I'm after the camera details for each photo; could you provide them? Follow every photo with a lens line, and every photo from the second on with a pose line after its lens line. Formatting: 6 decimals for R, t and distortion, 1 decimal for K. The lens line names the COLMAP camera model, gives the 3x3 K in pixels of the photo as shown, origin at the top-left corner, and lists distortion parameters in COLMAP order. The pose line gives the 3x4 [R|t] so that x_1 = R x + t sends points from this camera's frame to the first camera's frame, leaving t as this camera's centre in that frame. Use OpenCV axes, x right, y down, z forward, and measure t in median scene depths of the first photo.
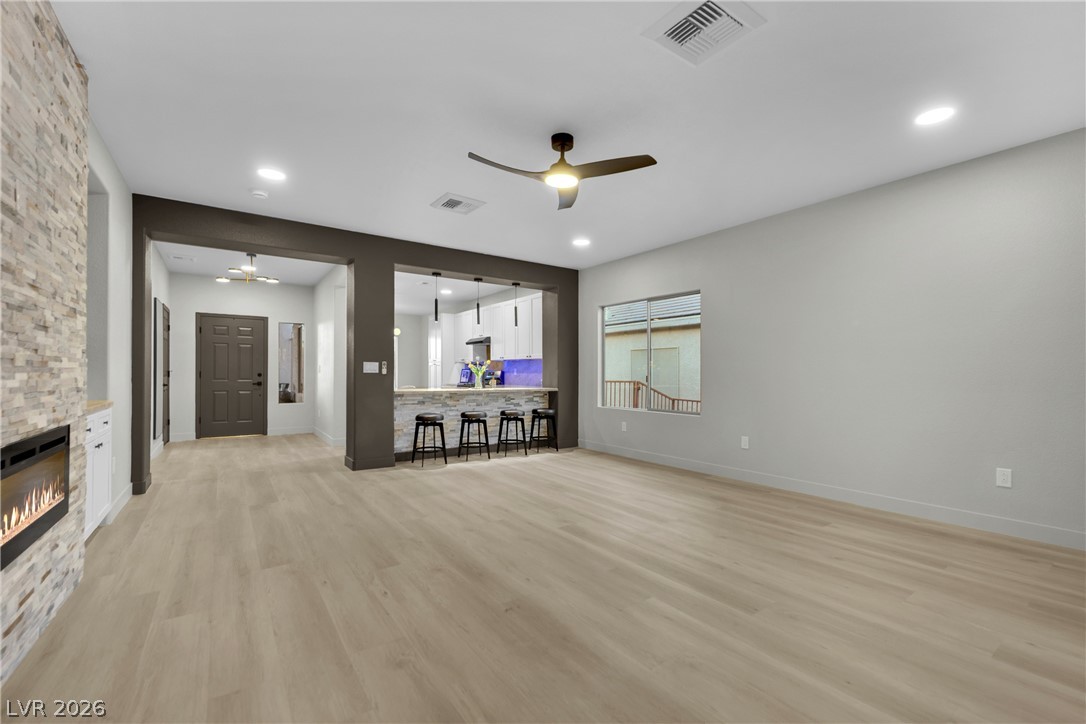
lens RADIAL K [[466.5, 0, 542.5], [0, 466.5, 374.7], [0, 0, 1]] dist [-0.000551, 0.000010]
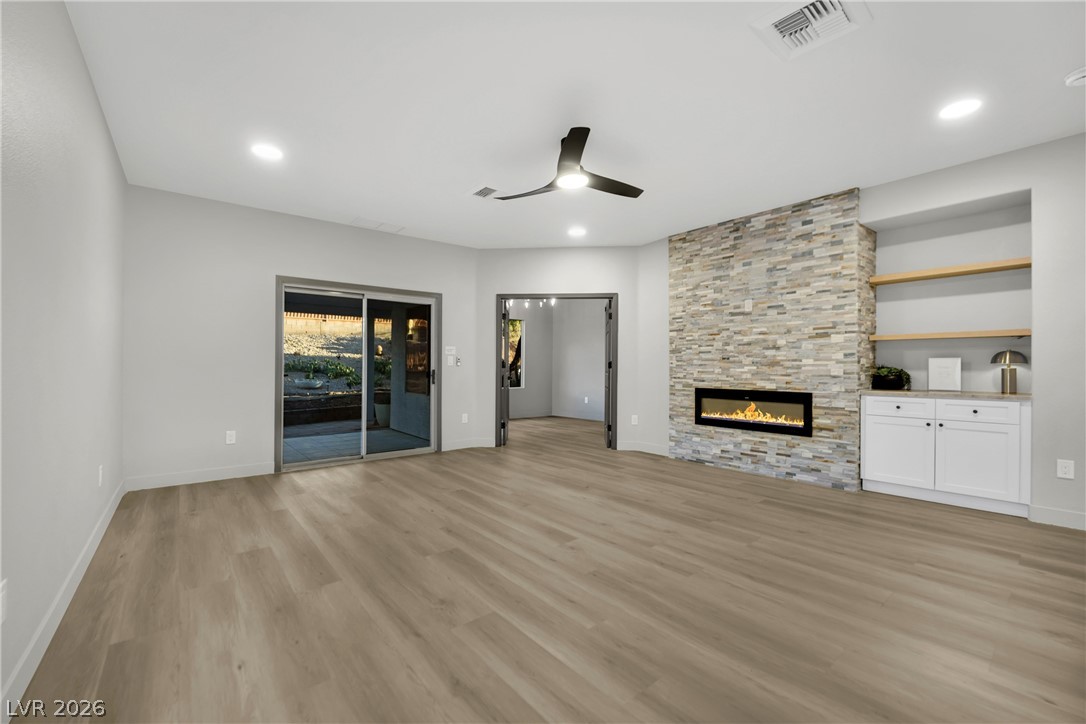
lens RADIAL K [[439.9, 0, 540.1], [0, 439.9, 350.7], [0, 0, 1]] dist [-0.025151, 0.000029]
pose [[-0.996383, -0.010637, -0.084310, 0.092485], [-0.008076, 0.999497, -0.030664, -0.001518], [0.084594, -0.029872, -0.995968, 0.947951]]
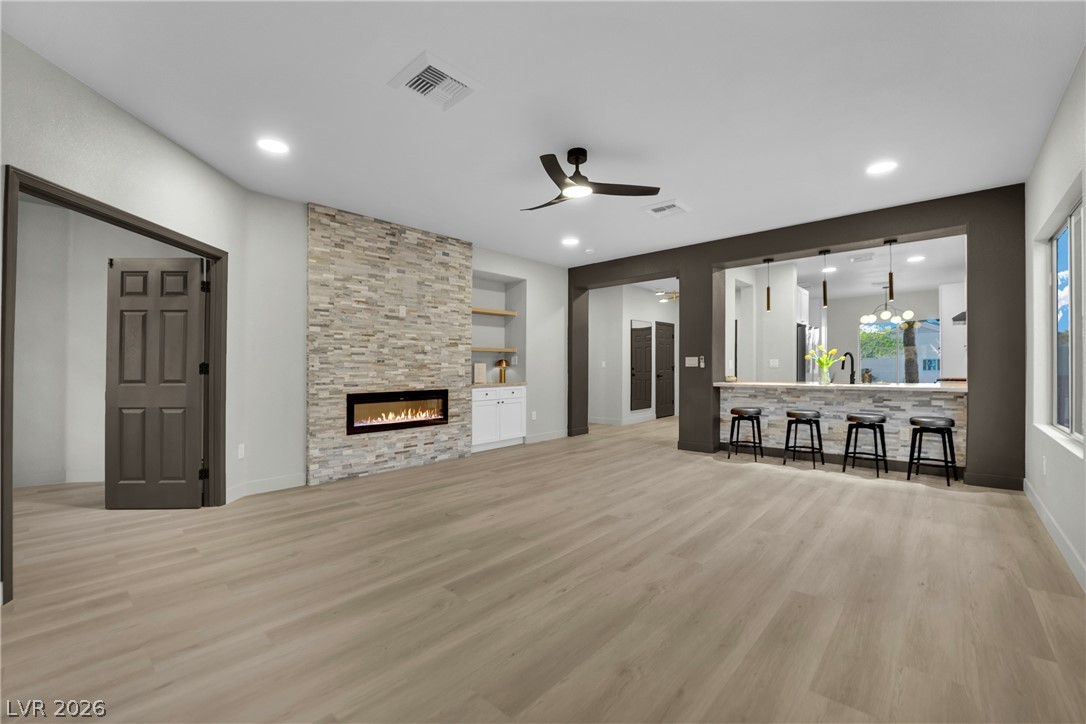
lens RADIAL K [[450.9, 0, 544.6], [0, 450.9, 367.8], [0, 0, 1]] dist [-0.016246, 0.000133]
pose [[0.228340, -0.006647, -0.973559, 0.506353], [0.004784, 0.999972, -0.005705, 0.003064], [0.973570, -0.003355, 0.228366, 0.327523]]
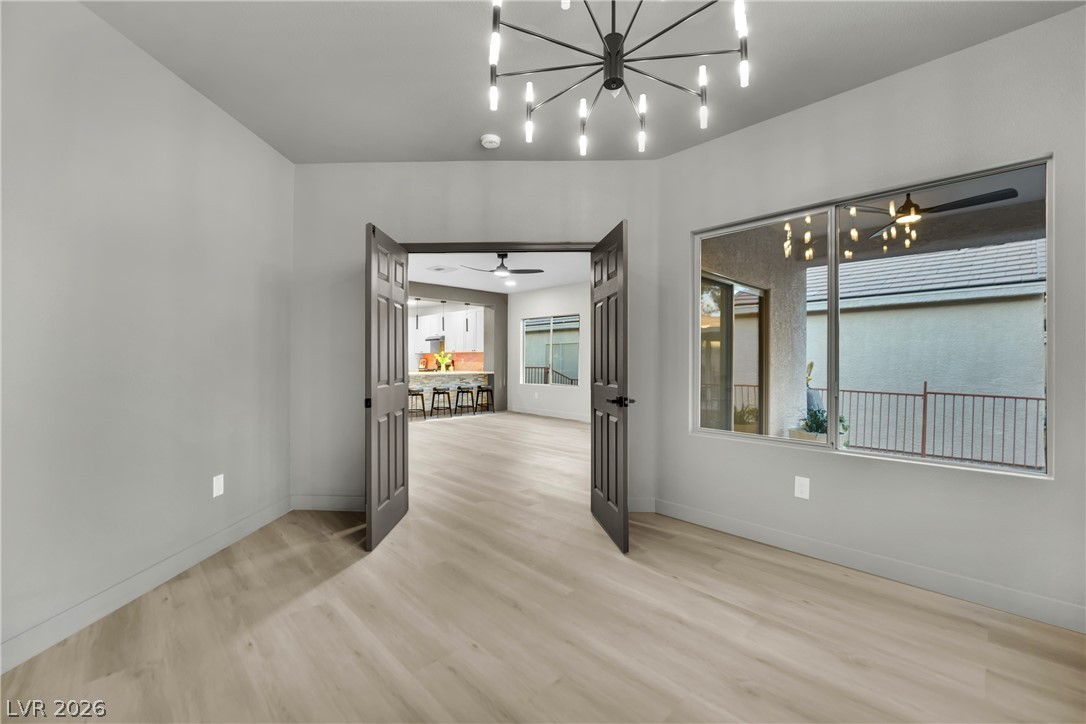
lens RADIAL K [[450.9, 0, 544.6], [0, 450.9, 367.8], [0, 0, 1]] dist [-0.016246, 0.000133]
pose [[0.986370, -0.004670, 0.164479, -0.049800], [0.002398, 0.999899, 0.014010, -0.004370], [-0.164528, -0.013425, 0.986281, -0.504209]]
